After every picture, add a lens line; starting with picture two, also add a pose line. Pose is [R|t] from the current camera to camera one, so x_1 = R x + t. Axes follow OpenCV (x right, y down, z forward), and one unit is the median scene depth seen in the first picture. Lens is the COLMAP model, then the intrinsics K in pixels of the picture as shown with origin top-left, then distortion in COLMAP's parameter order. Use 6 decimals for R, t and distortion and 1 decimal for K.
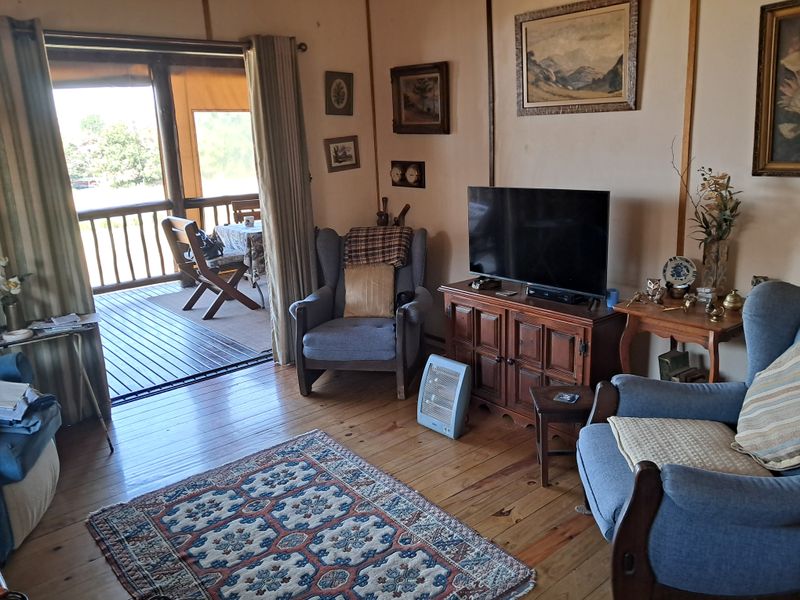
lens RADIAL K [[642.0, 0, 409.3], [0, 642.0, 284.7], [0, 0, 1]] dist [0.079337, -0.079908]
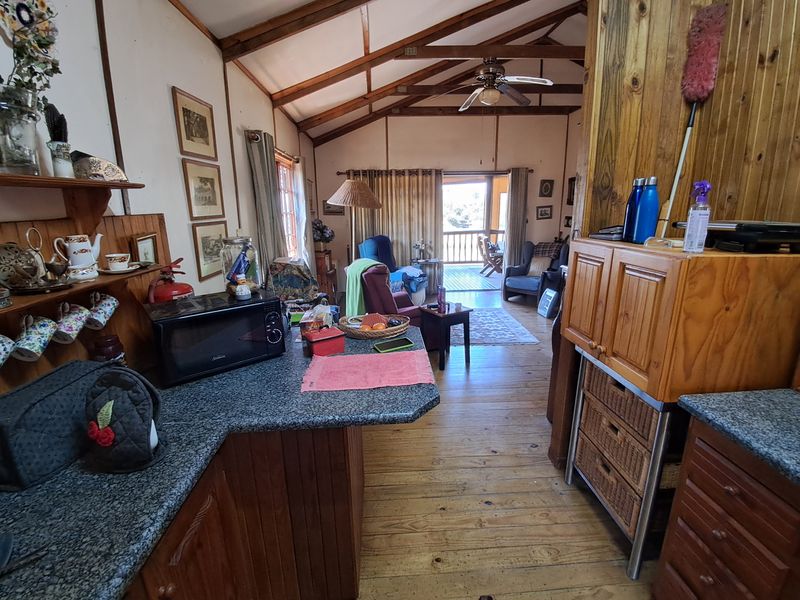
lens RADIAL K [[369.4, 0, 394.7], [0, 369.4, 298.5], [0, 0, 1]] dist [0.001223, 0.000013]
pose [[0.793365, 0.176749, -0.582521, 0.448882], [-0.157681, 0.983929, 0.083791, 0.125662], [0.587969, 0.025376, 0.808485, -0.644373]]
